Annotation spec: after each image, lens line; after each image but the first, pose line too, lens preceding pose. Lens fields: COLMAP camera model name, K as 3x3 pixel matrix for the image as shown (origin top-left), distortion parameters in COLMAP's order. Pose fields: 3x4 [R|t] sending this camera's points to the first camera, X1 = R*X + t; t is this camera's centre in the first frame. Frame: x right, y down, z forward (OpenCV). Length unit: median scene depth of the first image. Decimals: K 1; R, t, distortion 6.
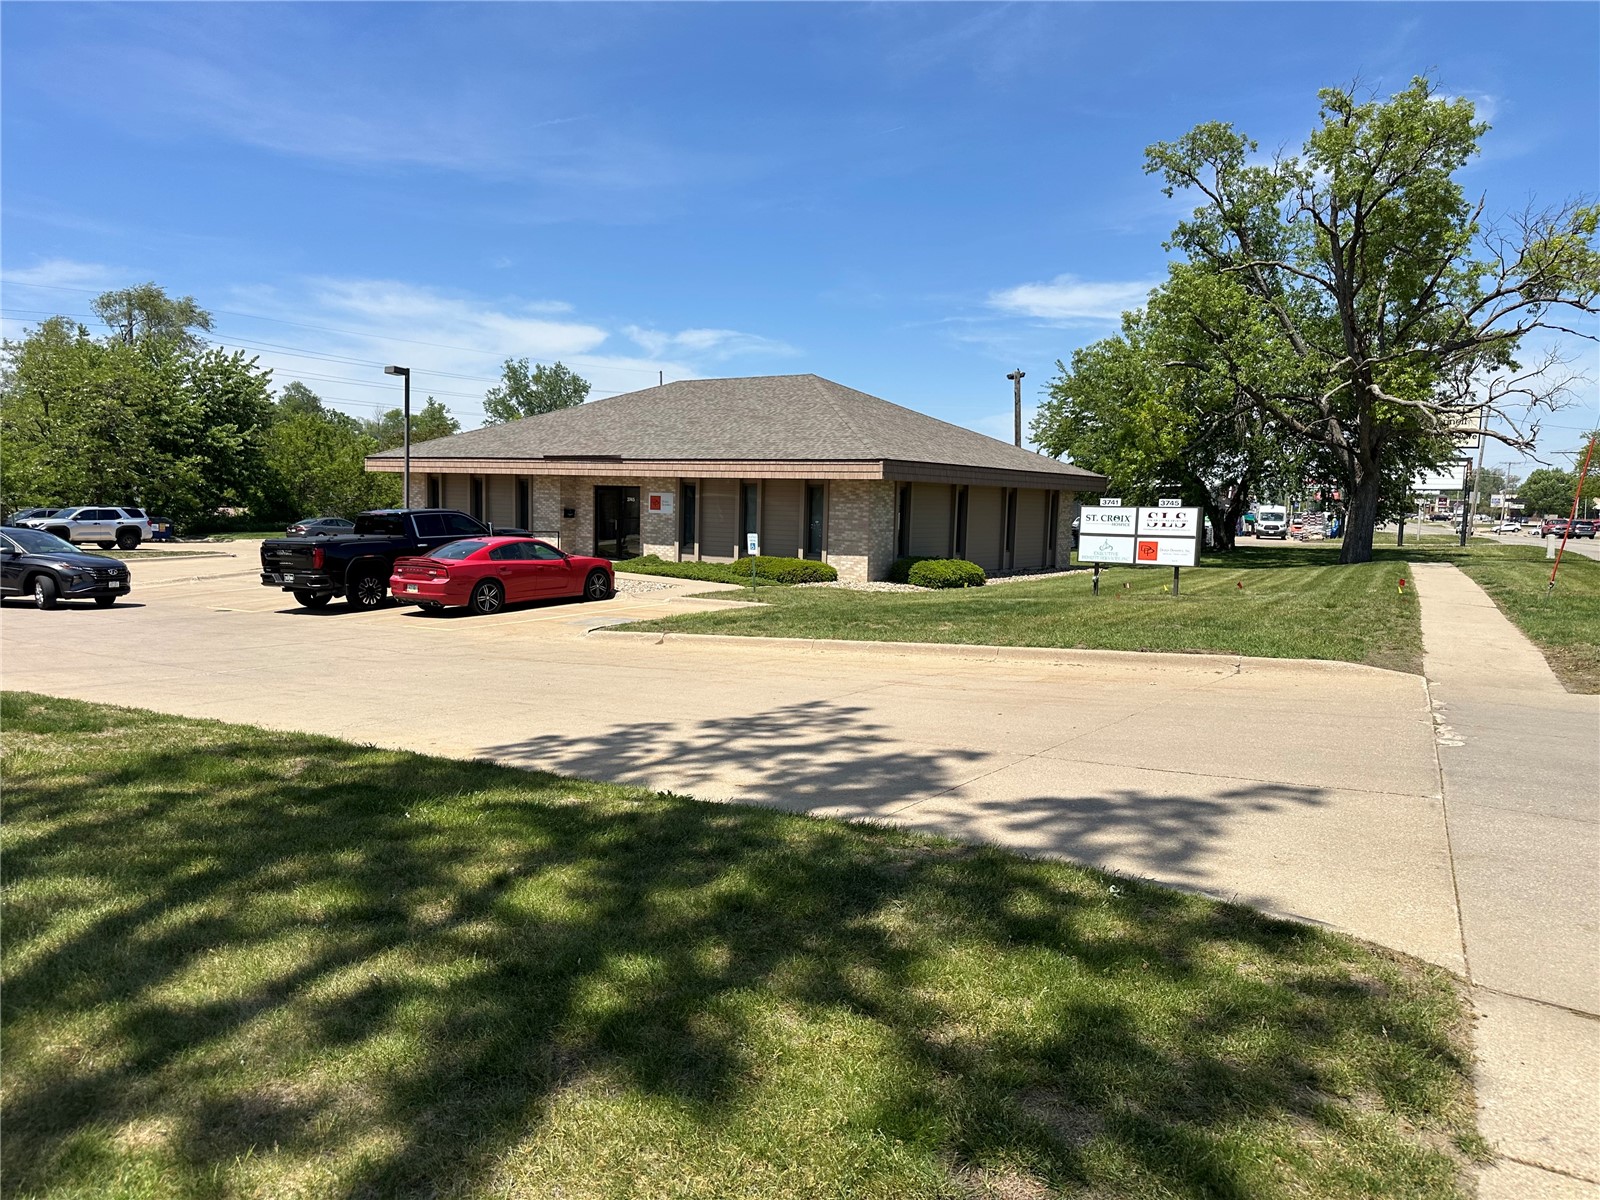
lens RADIAL K [[1062.6, 0, 795.8], [0, 1062.6, 590.7], [0, 0, 1]] dist [0.017131, -0.071224]
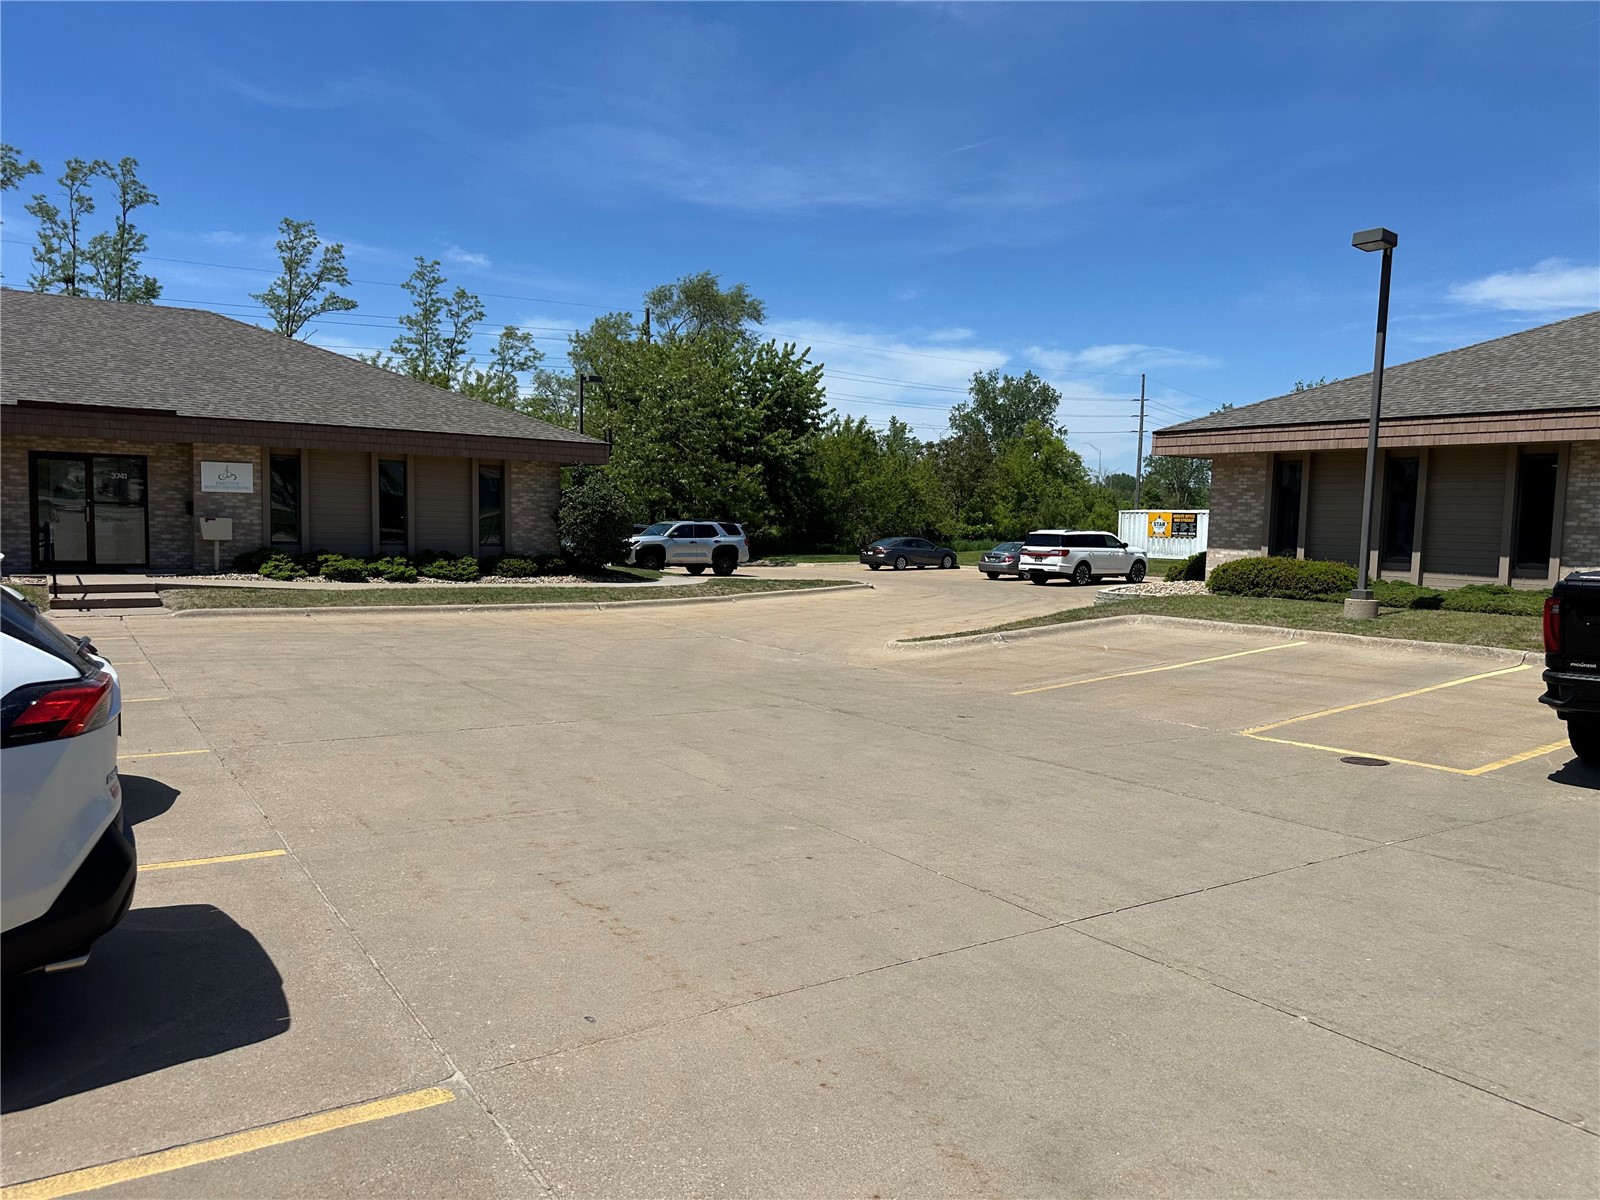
lens RADIAL K [[1062.6, 0, 777.8], [0, 1062.6, 607.2], [0, 0, 1]] dist [0.017131, -0.071224]
pose [[0.928314, 0.022918, -0.371090, -0.978890], [-0.026235, 0.999648, -0.003893, -0.045527], [0.370870, 0.013350, 0.928589, 0.938603]]
